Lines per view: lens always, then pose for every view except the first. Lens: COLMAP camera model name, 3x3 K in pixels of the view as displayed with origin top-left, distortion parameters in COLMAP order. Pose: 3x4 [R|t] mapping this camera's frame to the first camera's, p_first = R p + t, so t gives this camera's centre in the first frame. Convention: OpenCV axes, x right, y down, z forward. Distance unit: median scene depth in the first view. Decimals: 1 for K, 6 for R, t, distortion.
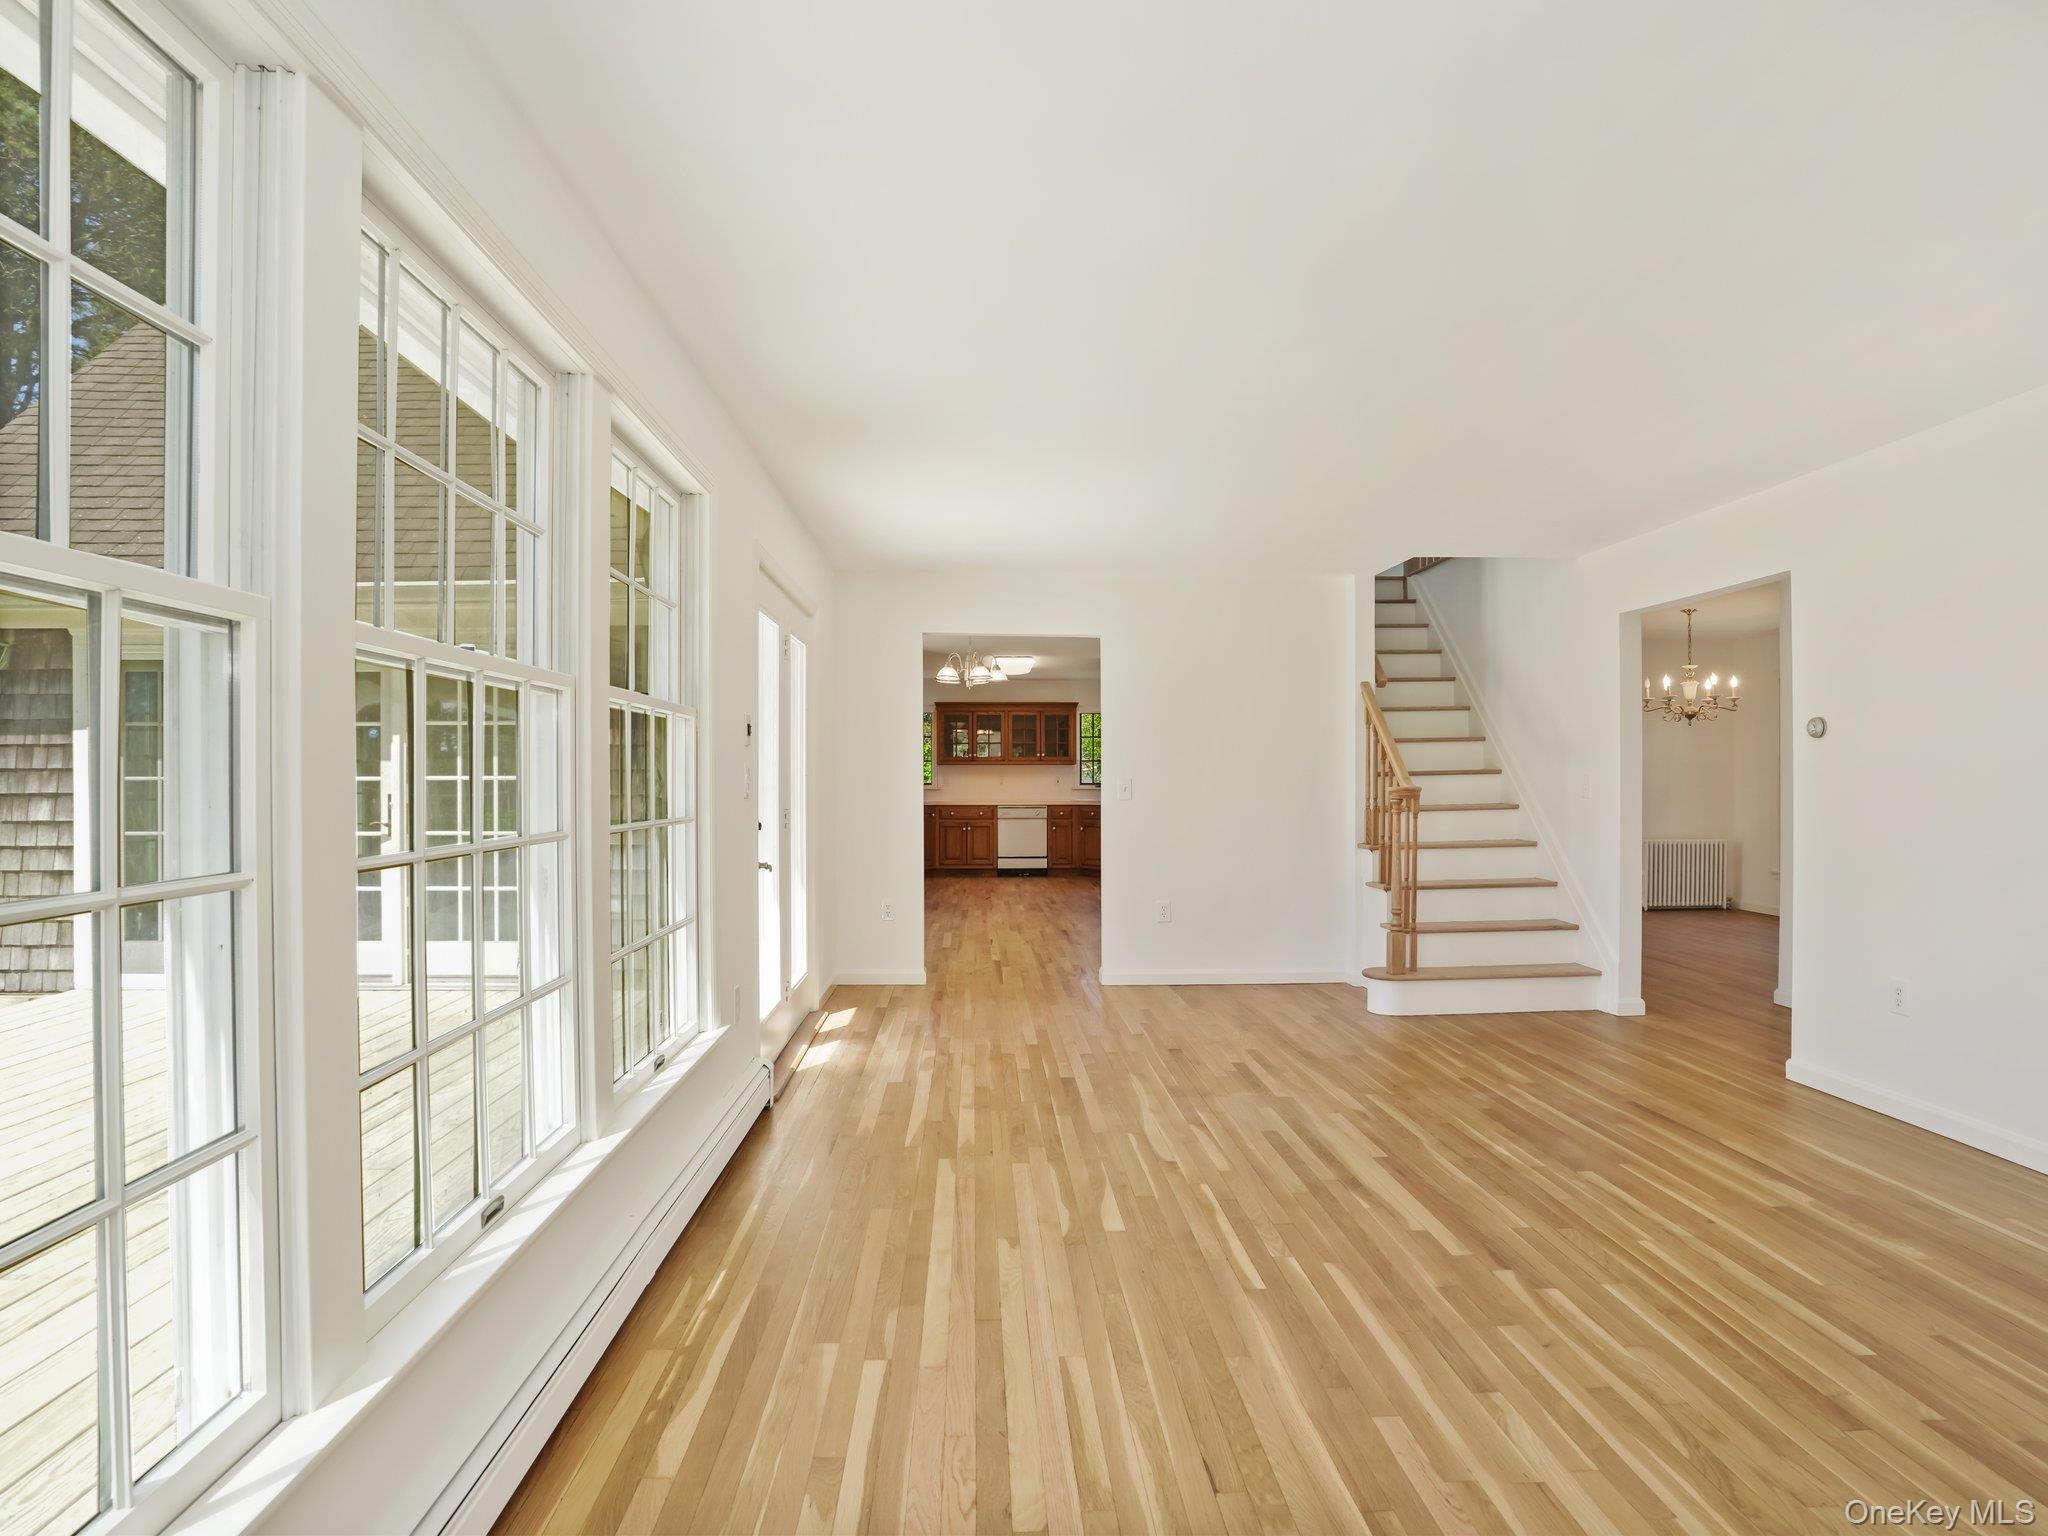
lens RADIAL K [[1122.9, 0, 1022.3], [0, 1122.9, 778.6], [0, 0, 1]] dist [-0.091696, 0.041969]
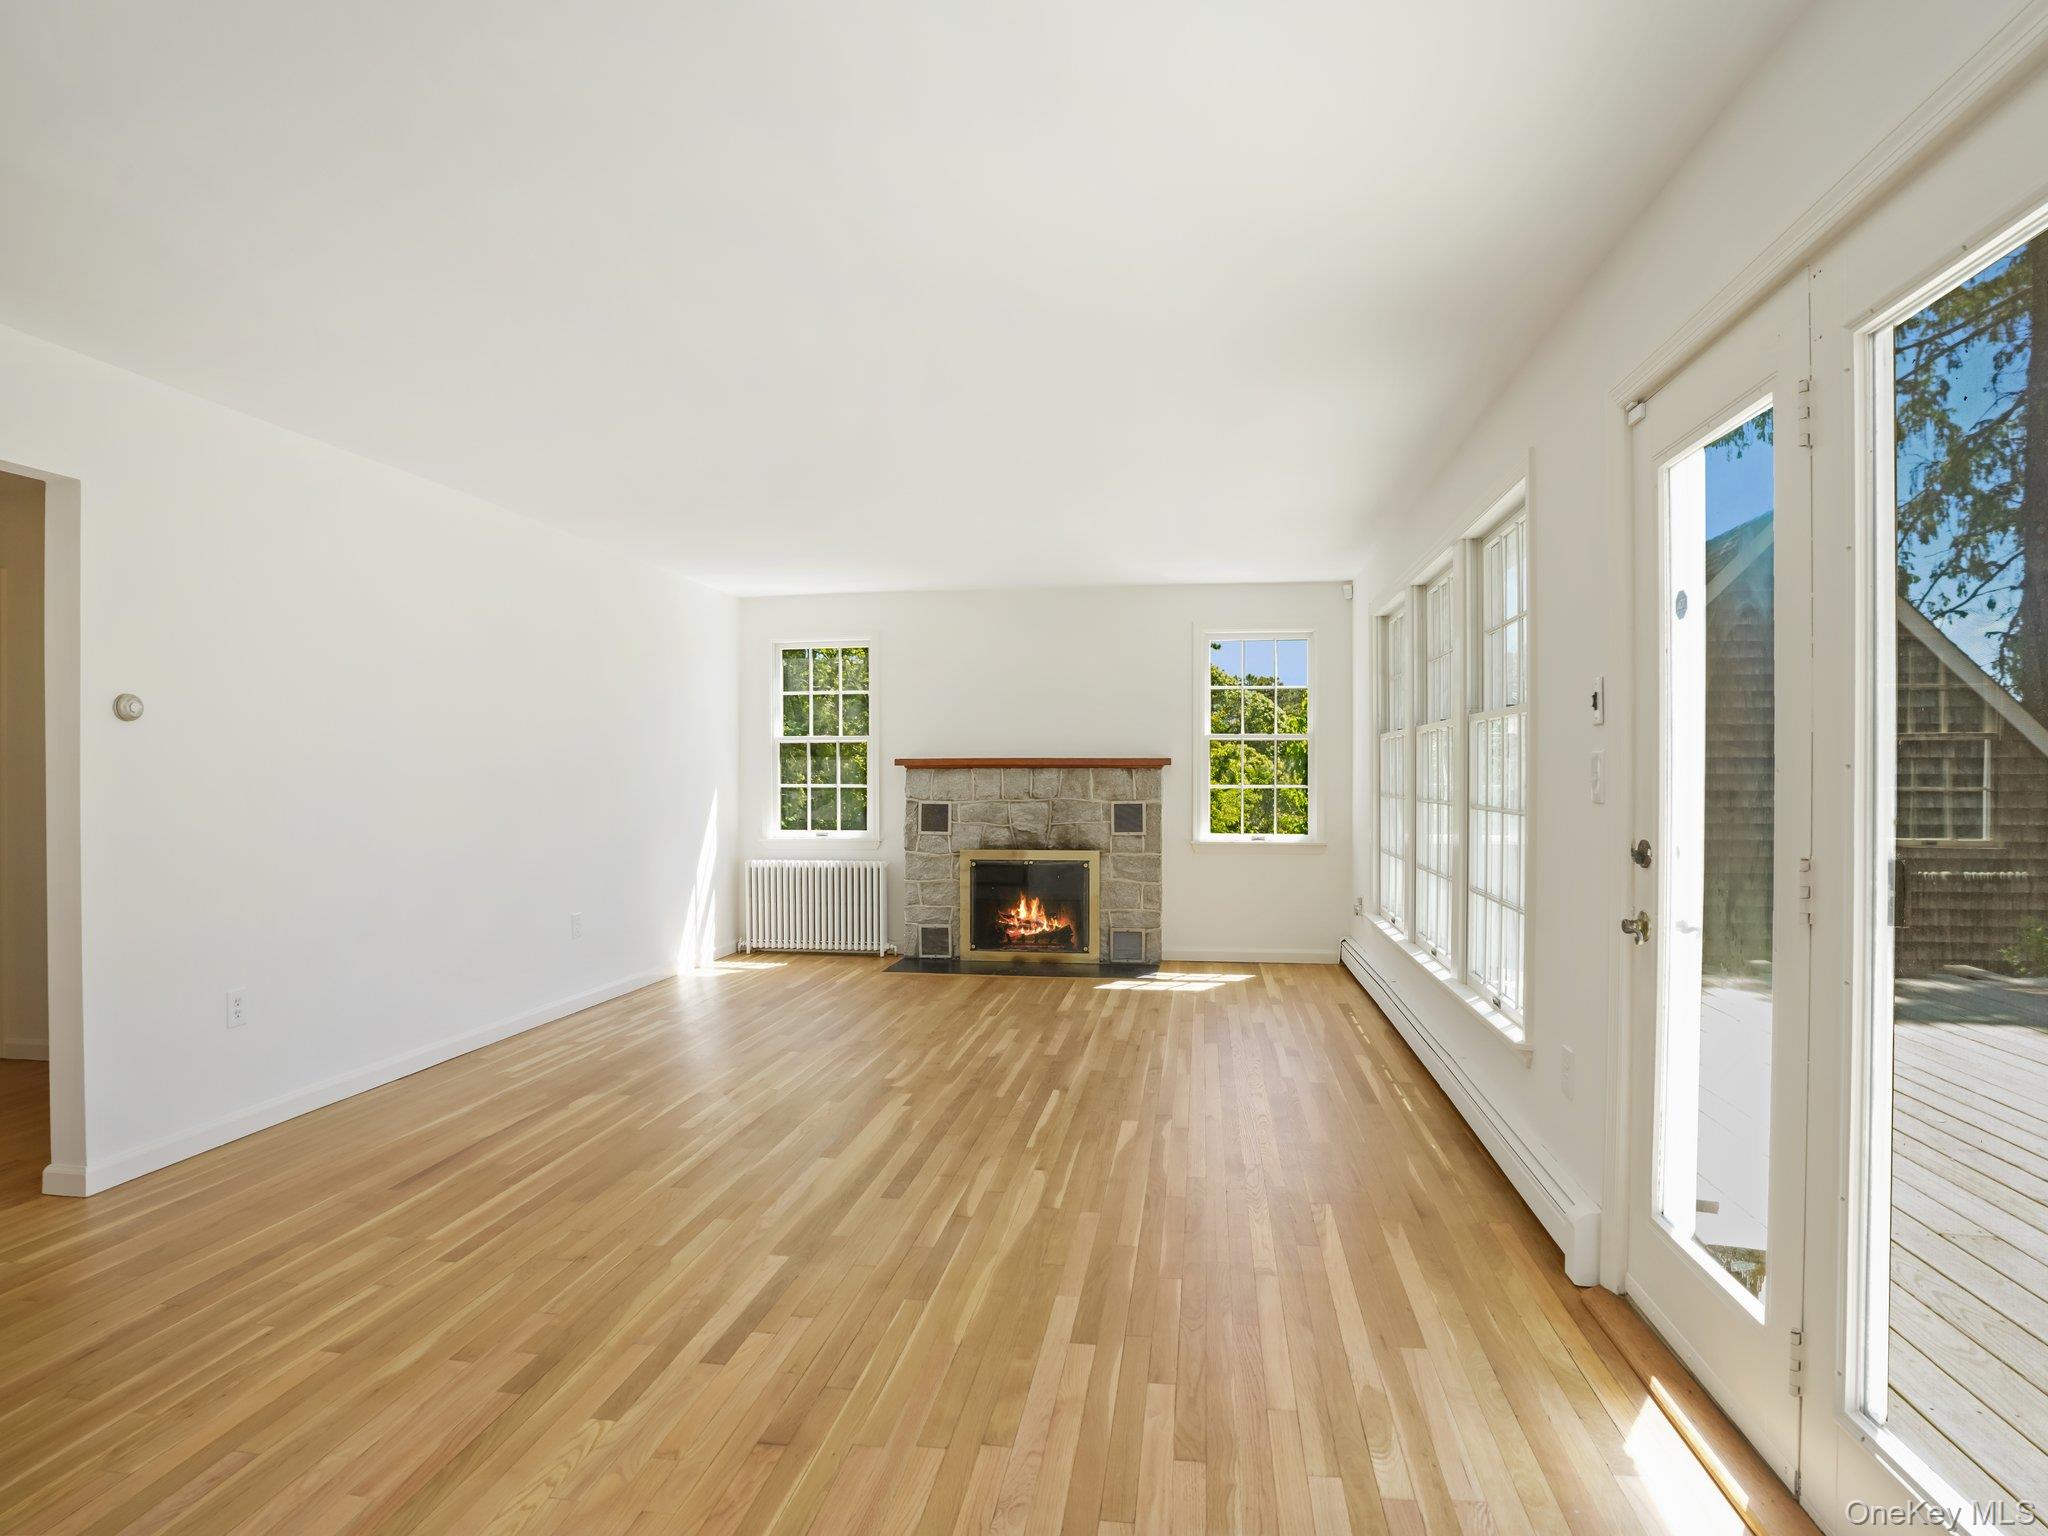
lens RADIAL K [[1146.0, 0, 1024.8], [0, 1146.0, 779.1], [0, 0, 1]] dist [-0.087595, 0.045749]
pose [[-0.980892, 0.000298, 0.194552, -0.042883], [0.001172, 0.999990, 0.004376, 0.000756], [-0.194549, 0.004521, -0.980882, 1.842120]]
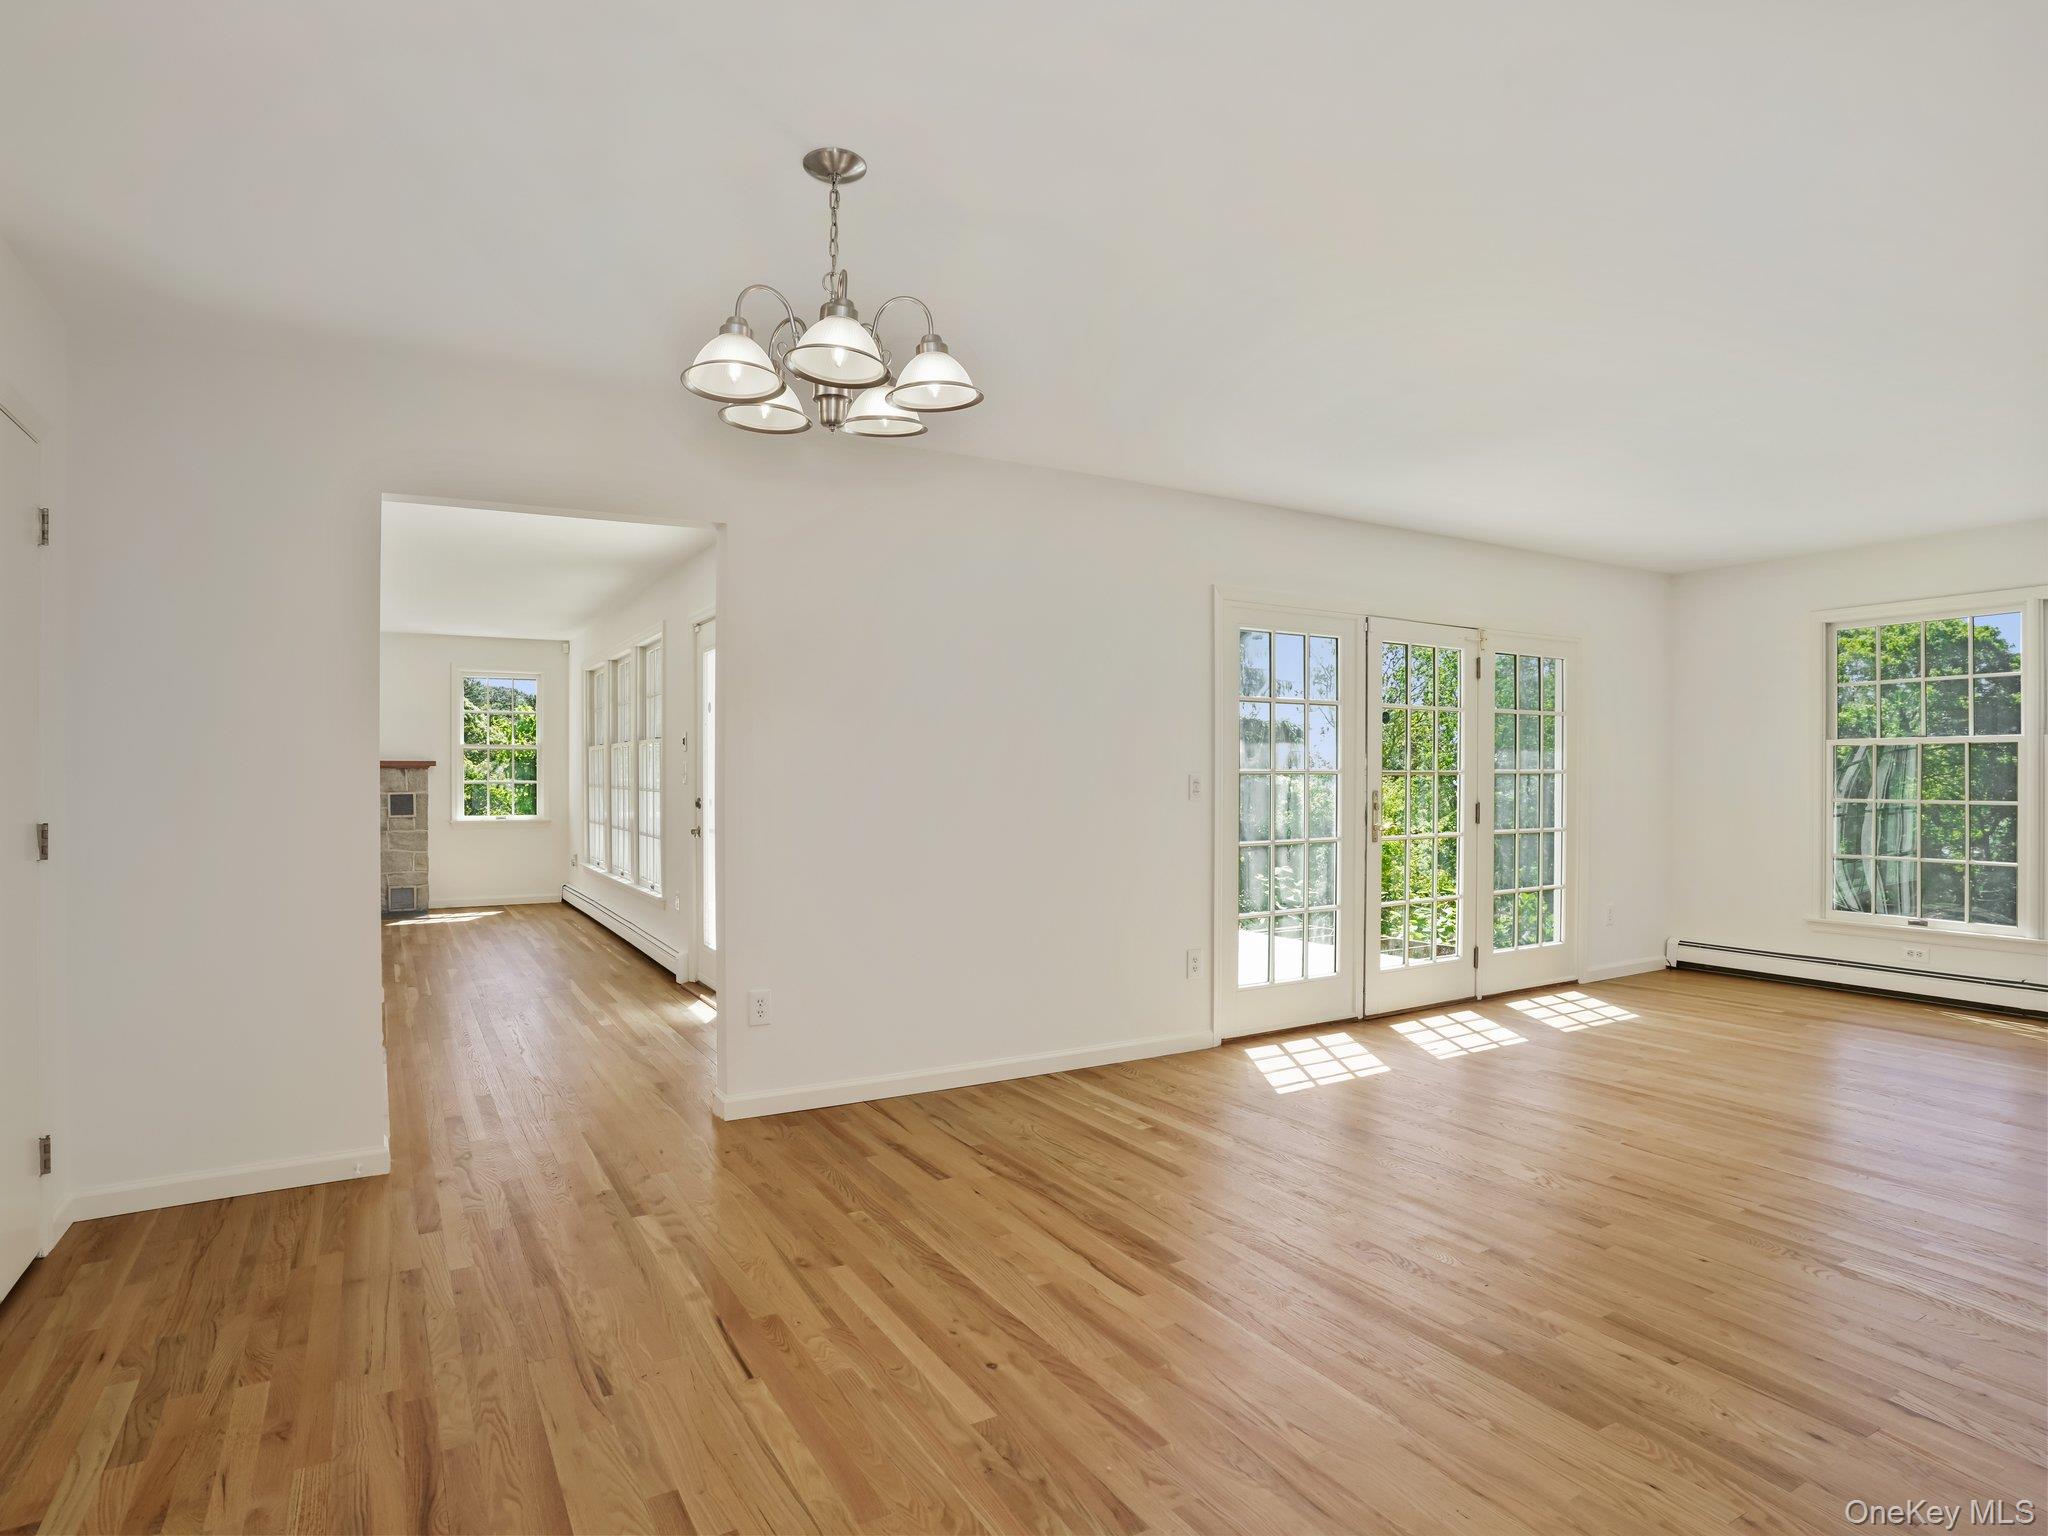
lens RADIAL K [[1122.9, 0, 1022.3], [0, 1122.9, 778.6], [0, 0, 1]] dist [-0.091696, 0.041969]
pose [[-0.884184, 0.005733, -0.467103, 0.074904], [0.002786, 0.999972, 0.007000, 0.001016], [0.467130, 0.004888, -0.884175, 2.793345]]
